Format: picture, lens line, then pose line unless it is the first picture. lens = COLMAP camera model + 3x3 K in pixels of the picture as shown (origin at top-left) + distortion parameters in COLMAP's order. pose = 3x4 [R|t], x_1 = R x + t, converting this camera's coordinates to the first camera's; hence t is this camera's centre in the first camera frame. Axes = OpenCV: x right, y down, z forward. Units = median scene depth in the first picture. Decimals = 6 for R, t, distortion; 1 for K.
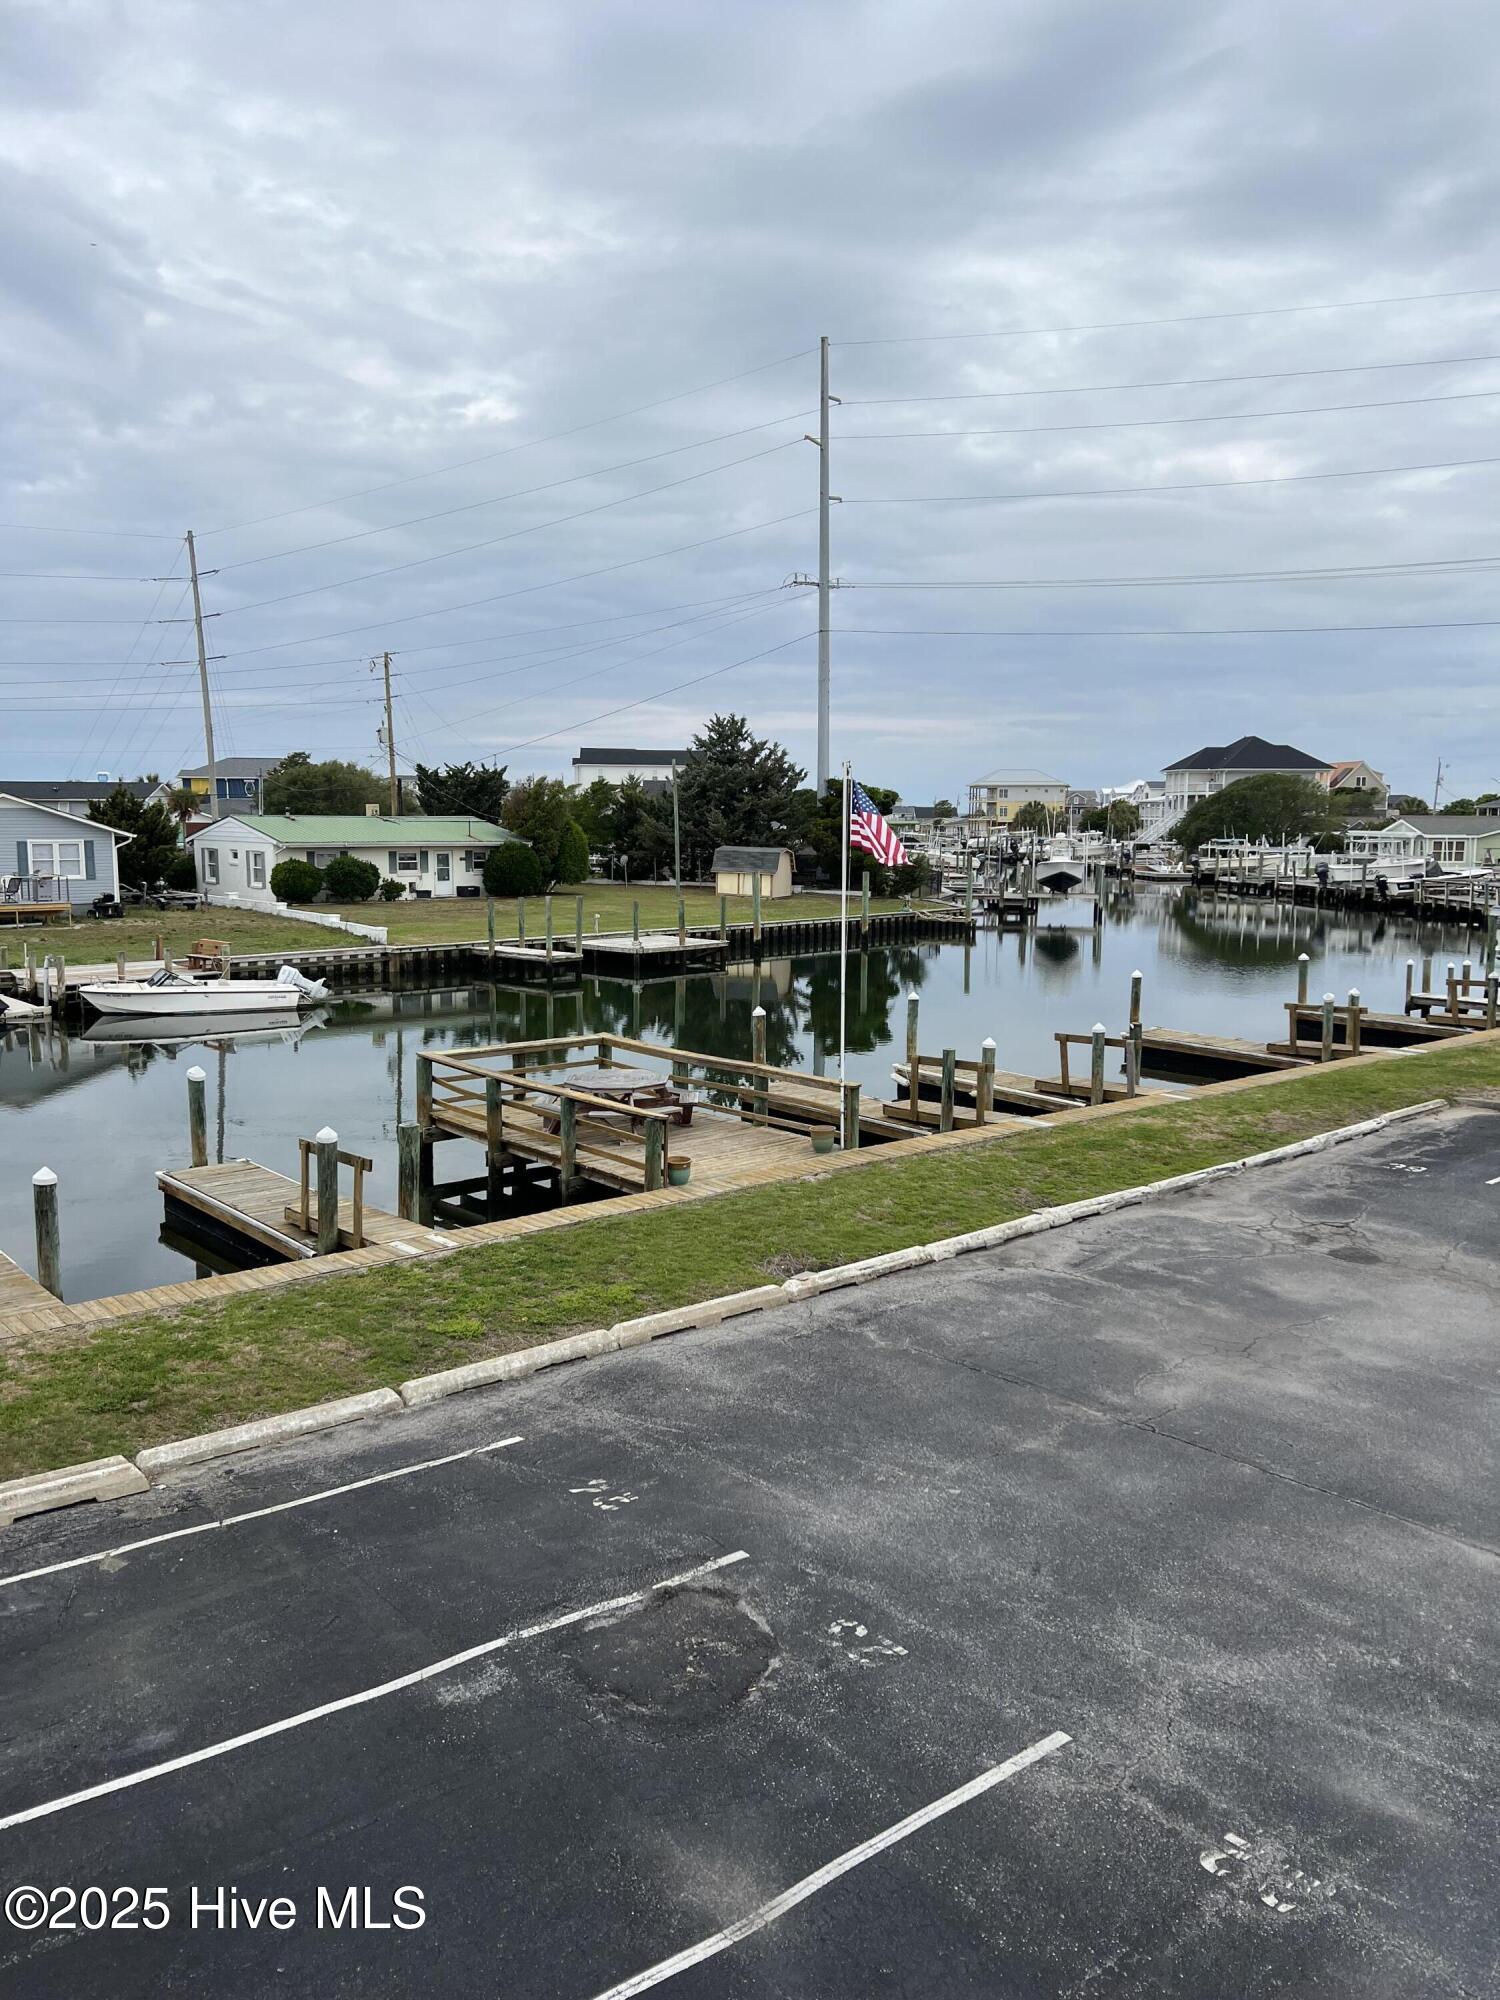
lens RADIAL K [[1514.1, 0, 746.9], [0, 1514.1, 1007.5], [0, 0, 1]] dist [0.015599, -0.000972]
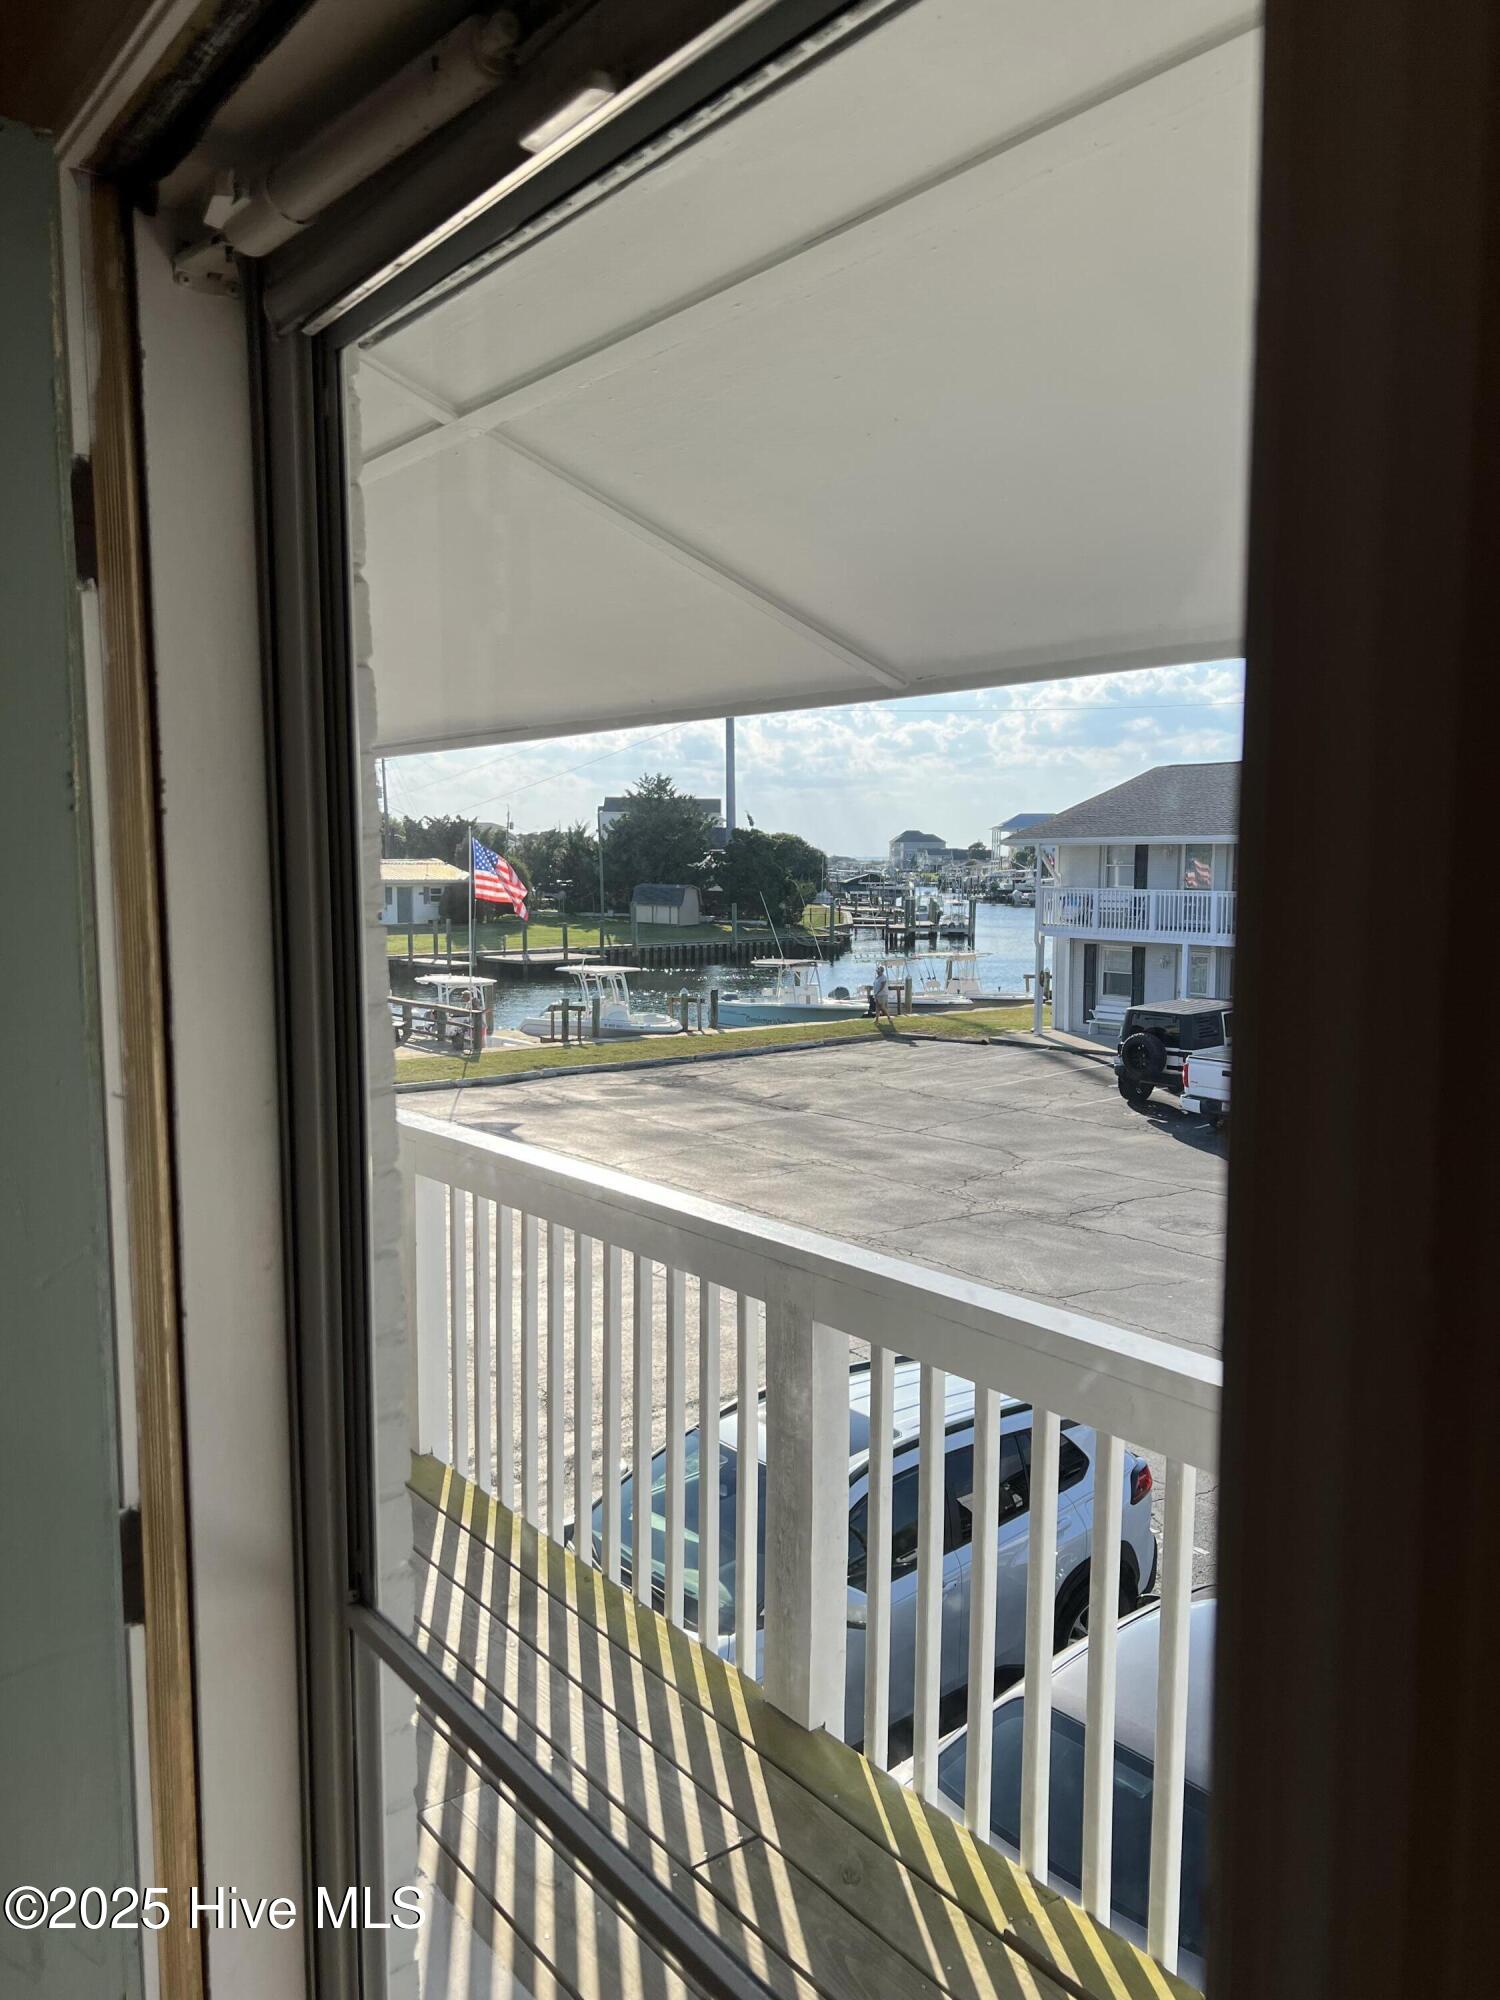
lens RADIAL K [[1514.1, 0, 749.6], [0, 1514.1, 1000.1], [0, 0, 1]] dist [0.015599, -0.000972]
pose [[0.995311, 0.001790, -0.096714, 0.179401], [-0.005046, 0.999428, -0.033430, 0.025987], [0.096599, 0.033762, 0.994751, -0.184239]]
